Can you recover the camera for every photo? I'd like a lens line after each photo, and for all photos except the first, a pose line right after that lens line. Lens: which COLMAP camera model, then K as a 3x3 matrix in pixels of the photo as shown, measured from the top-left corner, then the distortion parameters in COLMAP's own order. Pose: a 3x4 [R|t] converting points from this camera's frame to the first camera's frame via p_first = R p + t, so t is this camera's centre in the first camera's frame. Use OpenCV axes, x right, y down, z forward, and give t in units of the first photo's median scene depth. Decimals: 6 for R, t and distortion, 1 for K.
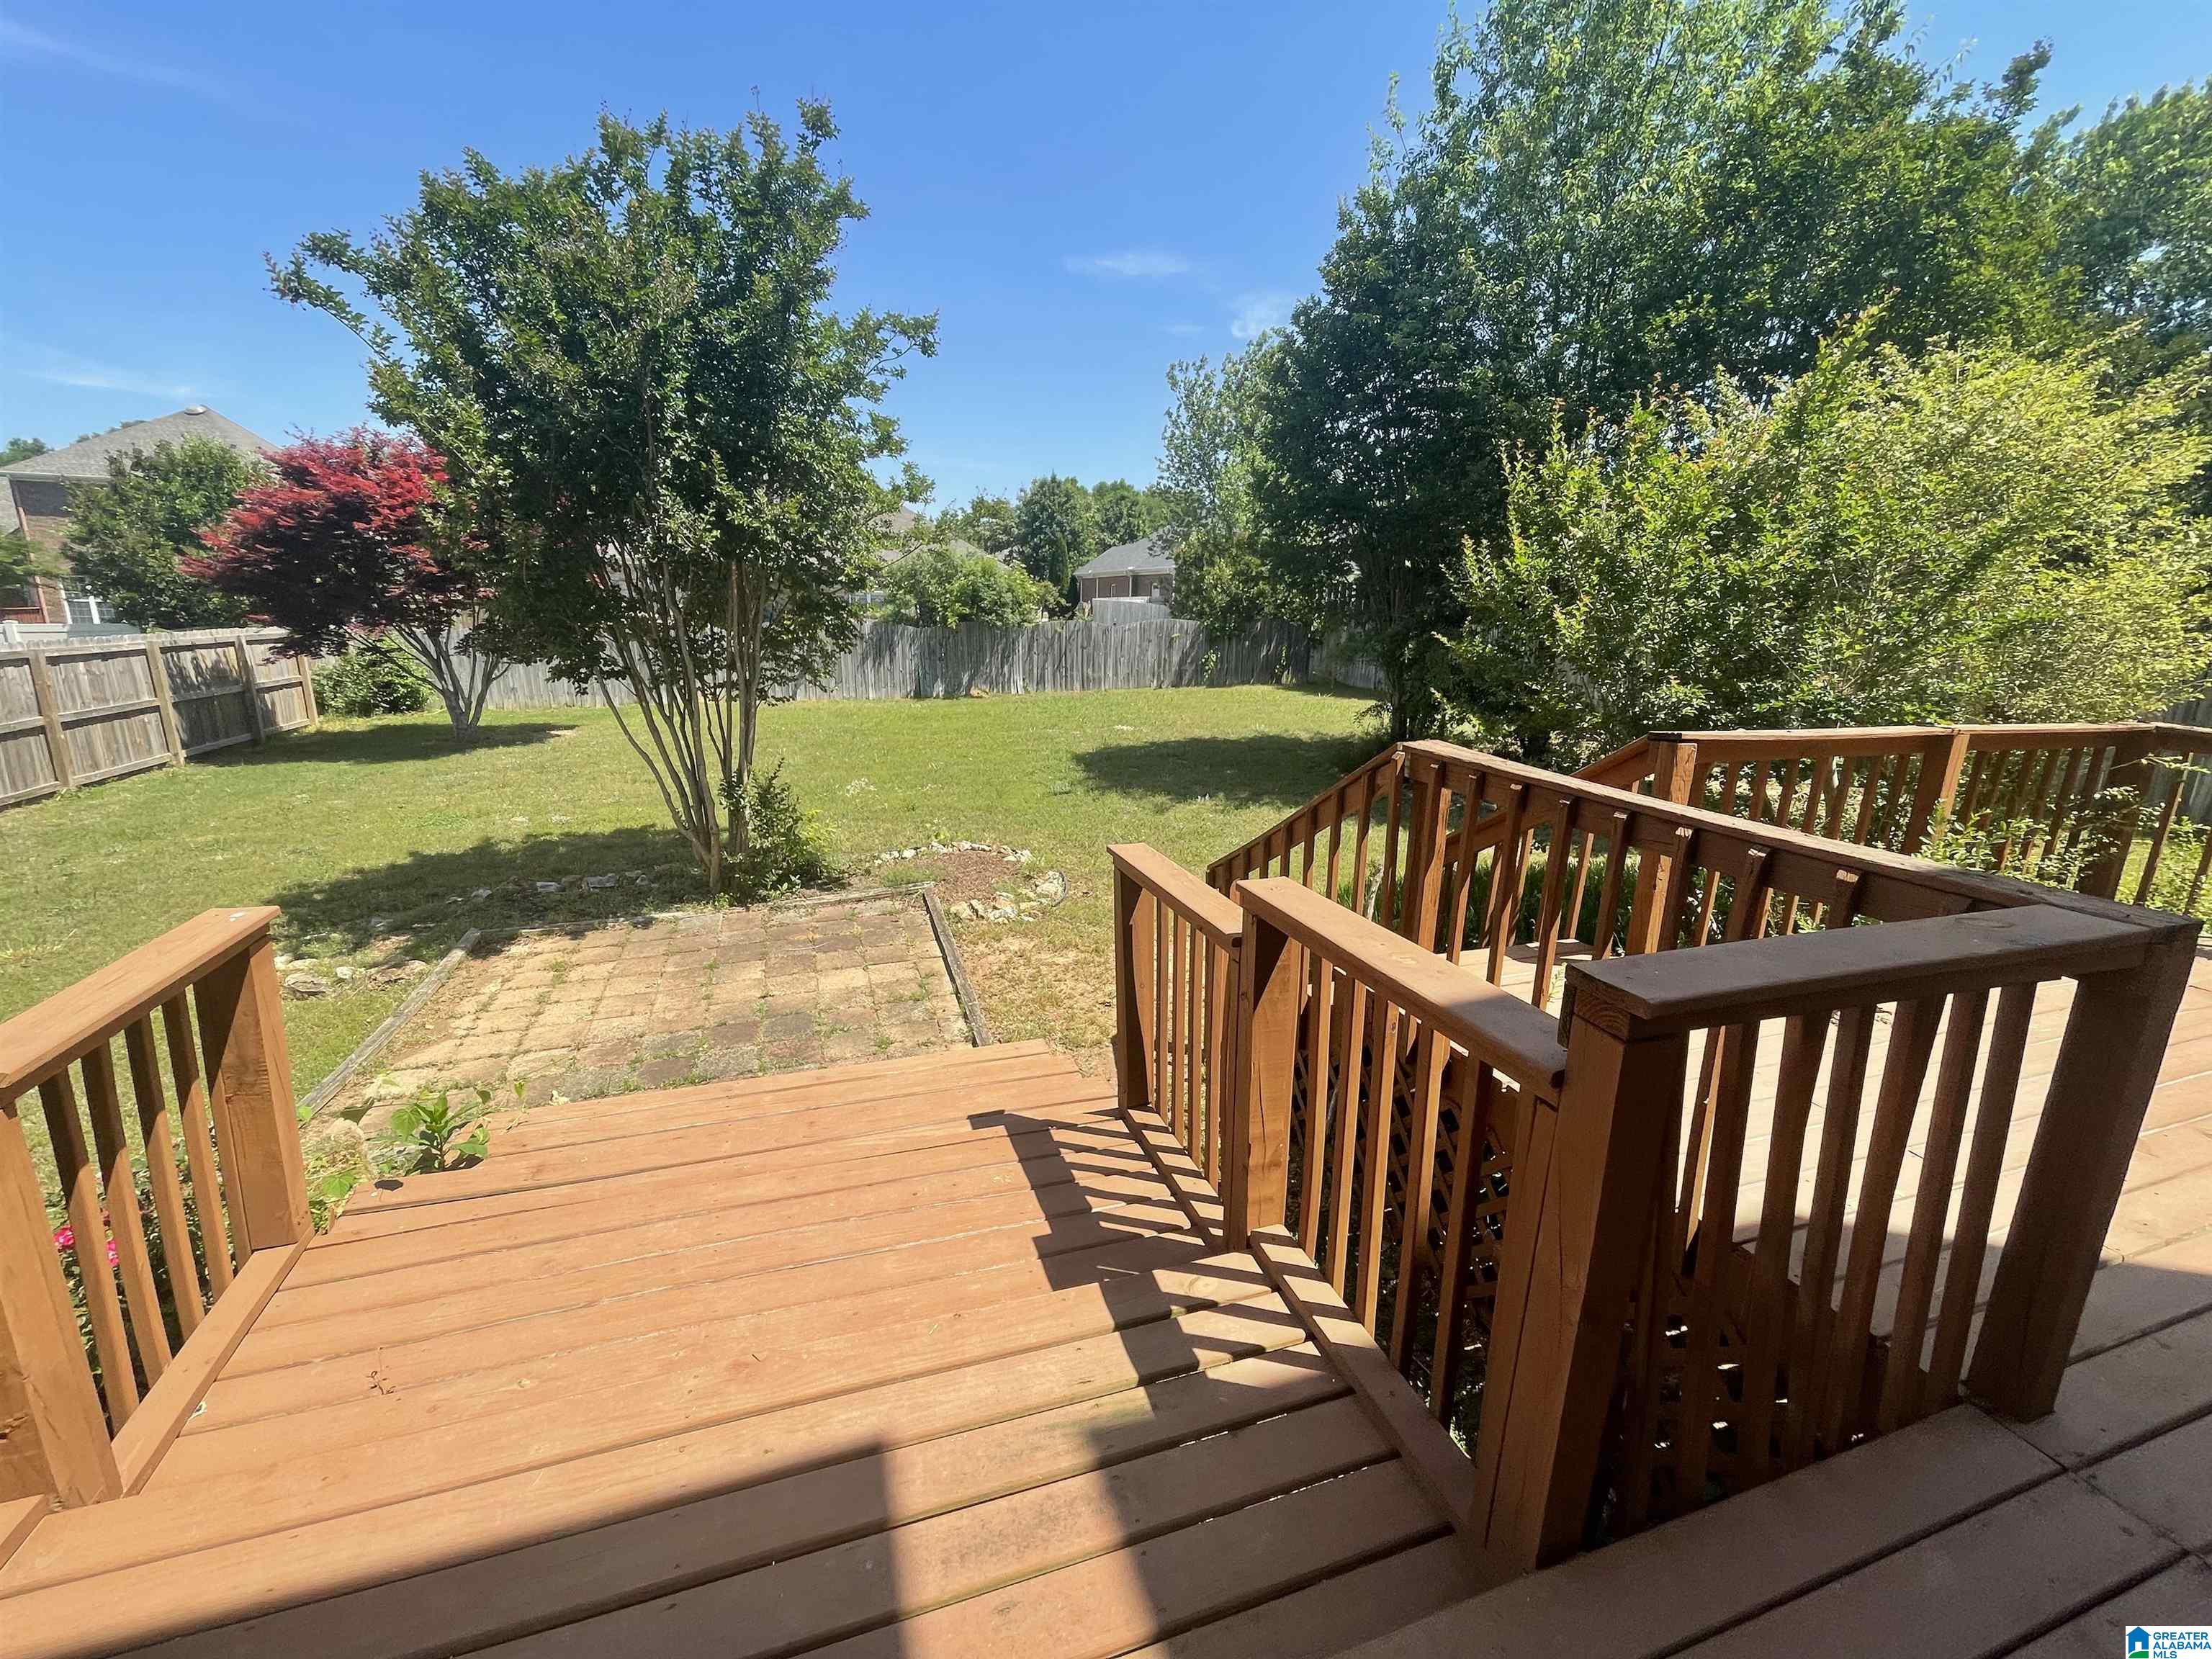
lens RADIAL K [[902.3, 0, 1100.6], [0, 902.3, 816.6], [0, 0, 1]] dist [0.001894, 0.000237]
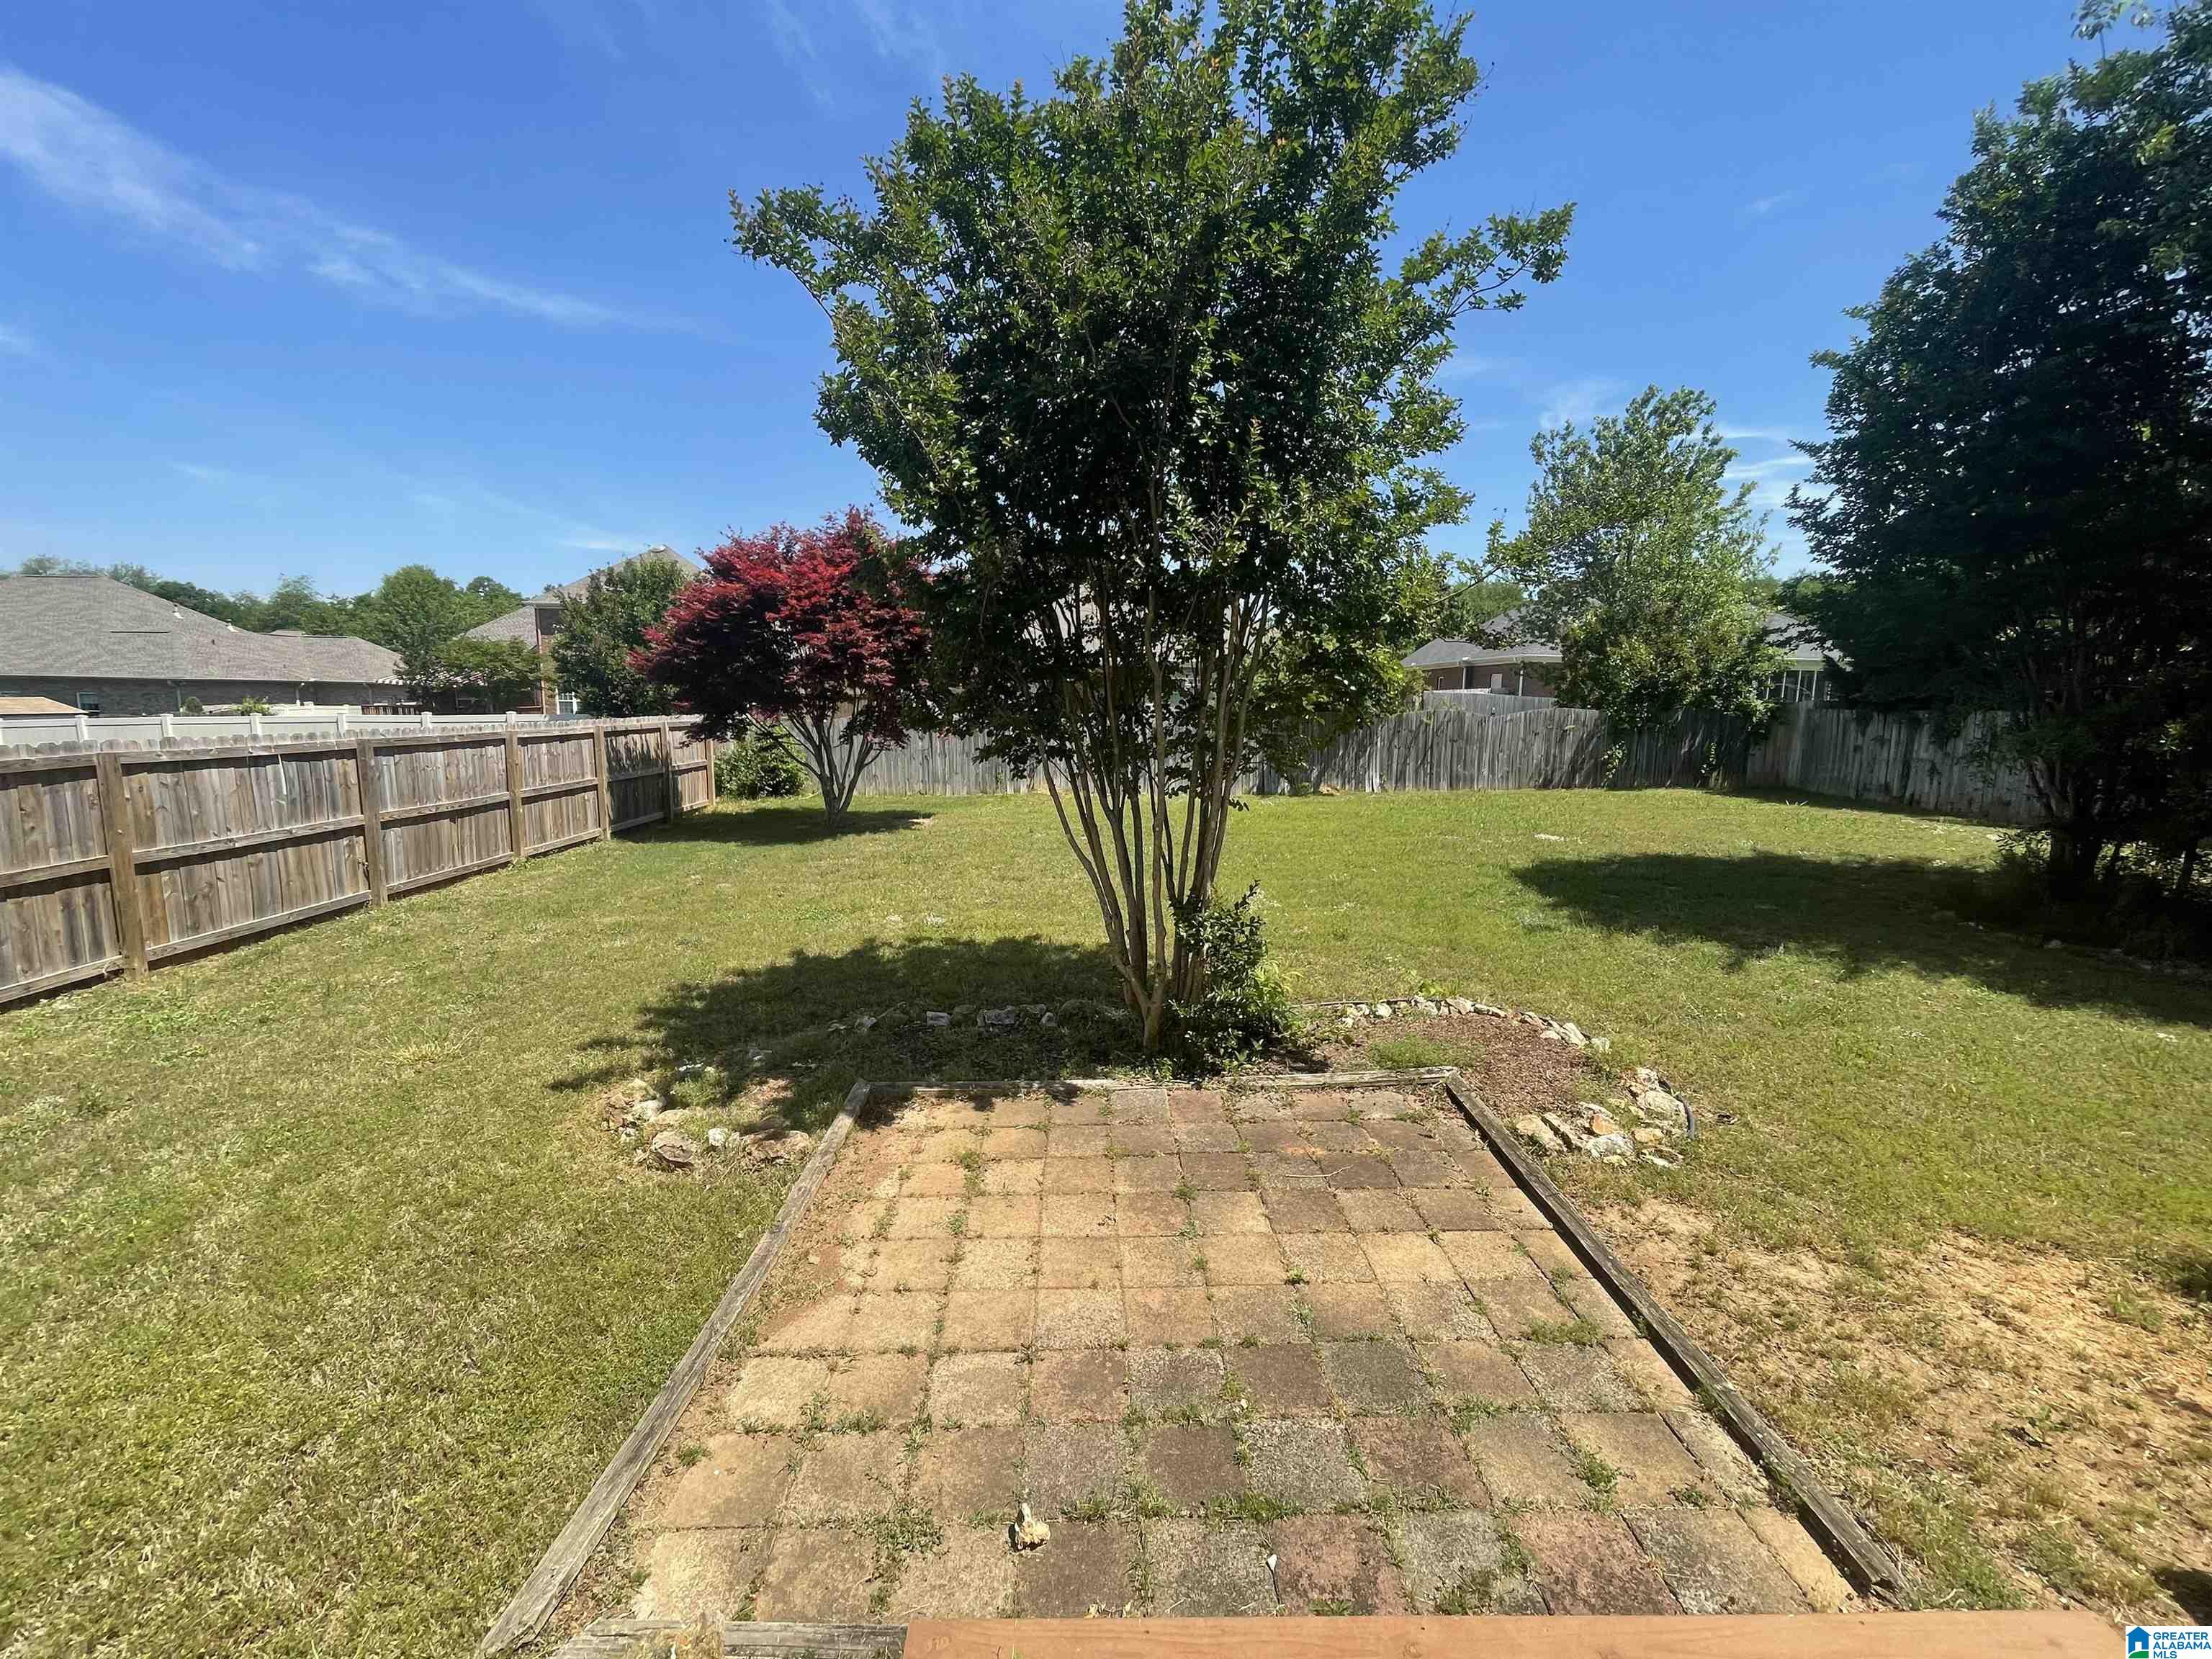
lens RADIAL K [[902.3, 0, 1100.6], [0, 902.3, 816.6], [0, 0, 1]] dist [0.001894, 0.000237]
pose [[0.953282, 0.031383, -0.300447, -0.163218], [-0.063331, 0.993249, -0.097192, -0.020458], [0.295368, 0.111679, 0.948834, 0.182072]]
